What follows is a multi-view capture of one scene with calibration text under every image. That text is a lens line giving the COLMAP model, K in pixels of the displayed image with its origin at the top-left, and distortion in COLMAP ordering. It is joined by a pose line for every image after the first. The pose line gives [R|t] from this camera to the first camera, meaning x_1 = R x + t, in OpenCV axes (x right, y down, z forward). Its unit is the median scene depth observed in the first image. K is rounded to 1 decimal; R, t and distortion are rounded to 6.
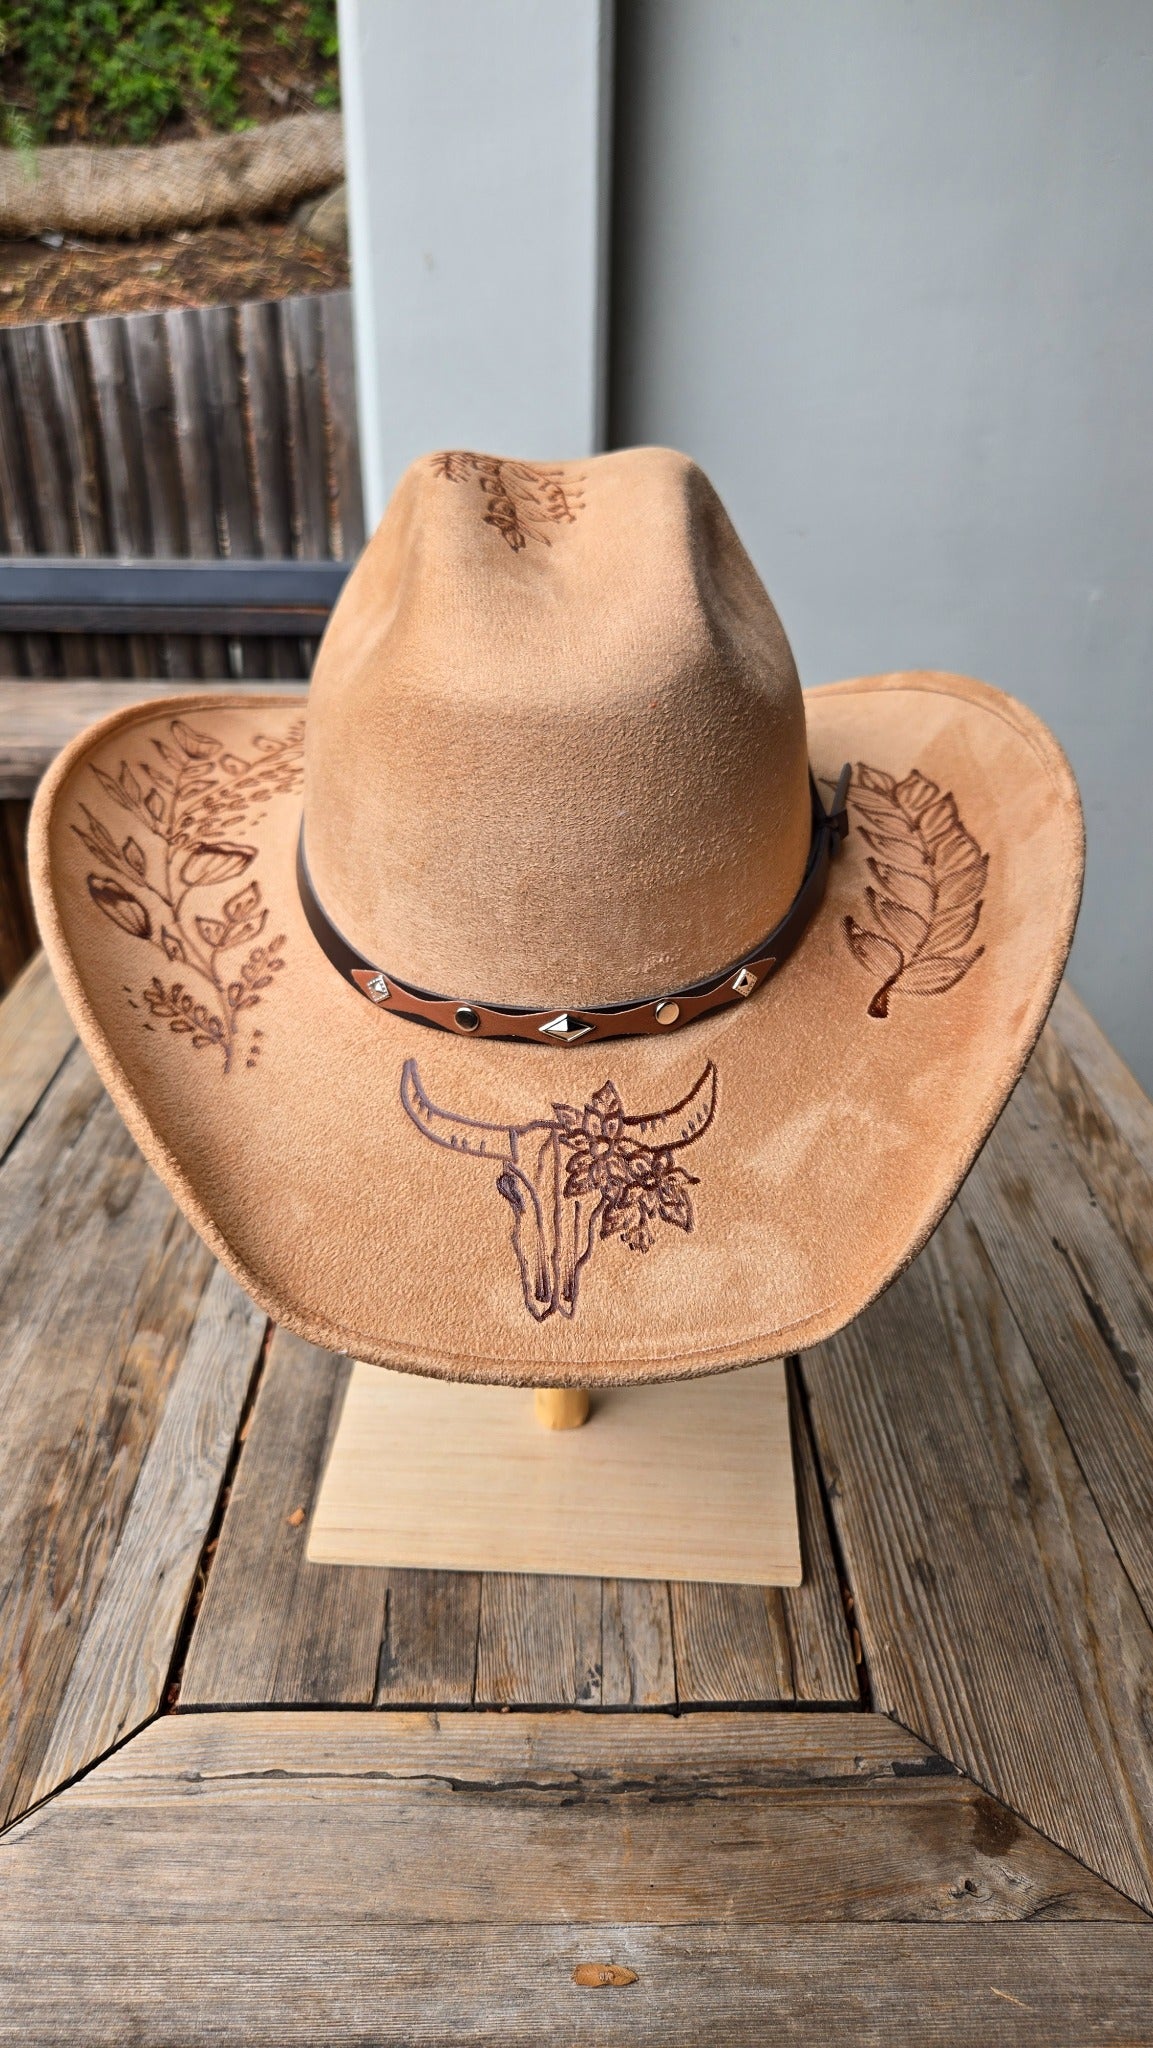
lens RADIAL K [[1389.5, 0, 550.9], [0, 1389.5, 994.8], [0, 0, 1]] dist [0.046821, -0.047171]
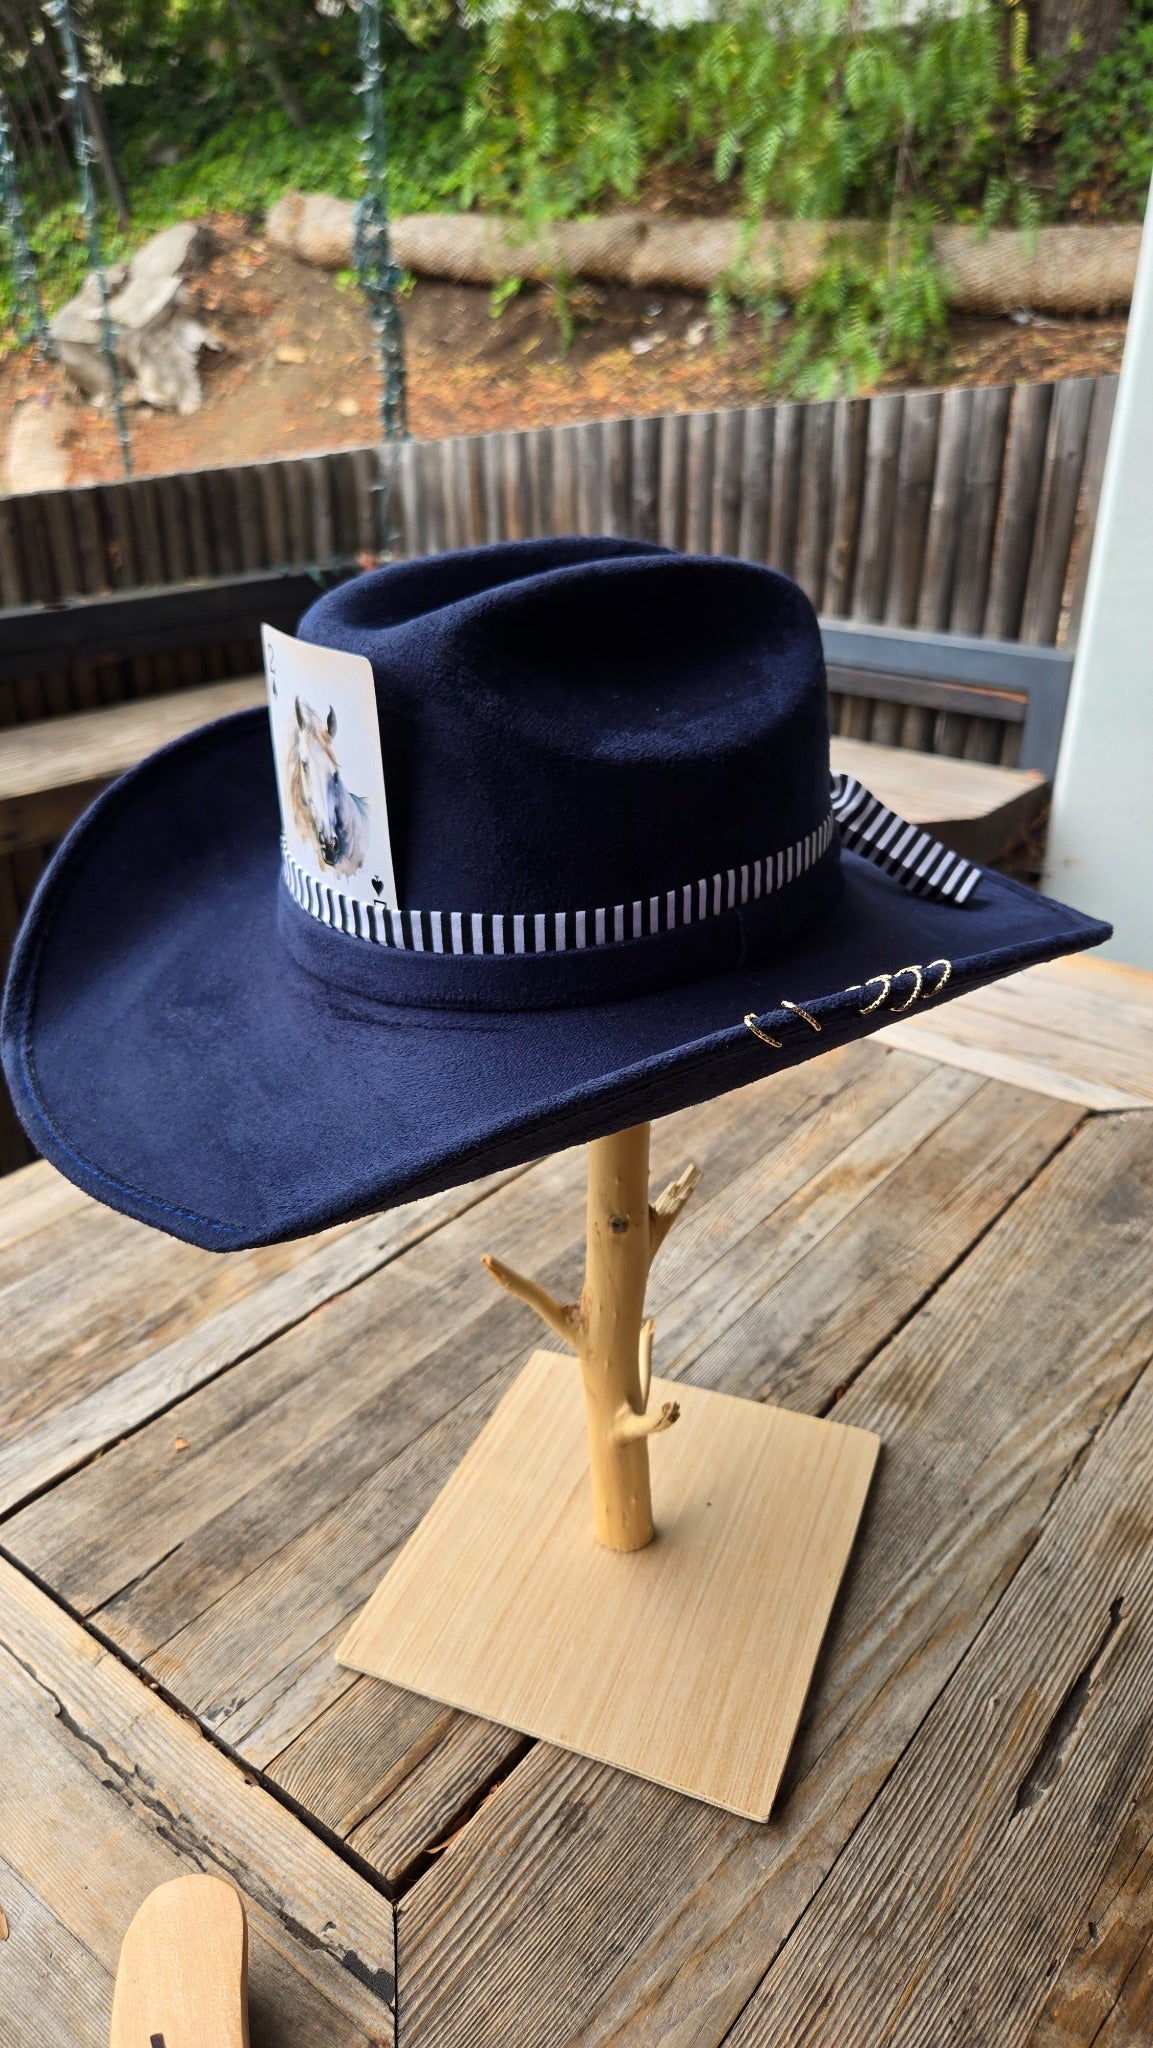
lens RADIAL K [[1388.6, 0, 578.3], [0, 1388.6, 988.8], [0, 0, 1]] dist [0.045845, -0.039776]
pose [[0.789684, 0.262999, -0.554284, 0.612690], [-0.286999, 0.956867, 0.045133, -0.128590], [0.542246, 0.123438, 0.831103, 0.195869]]
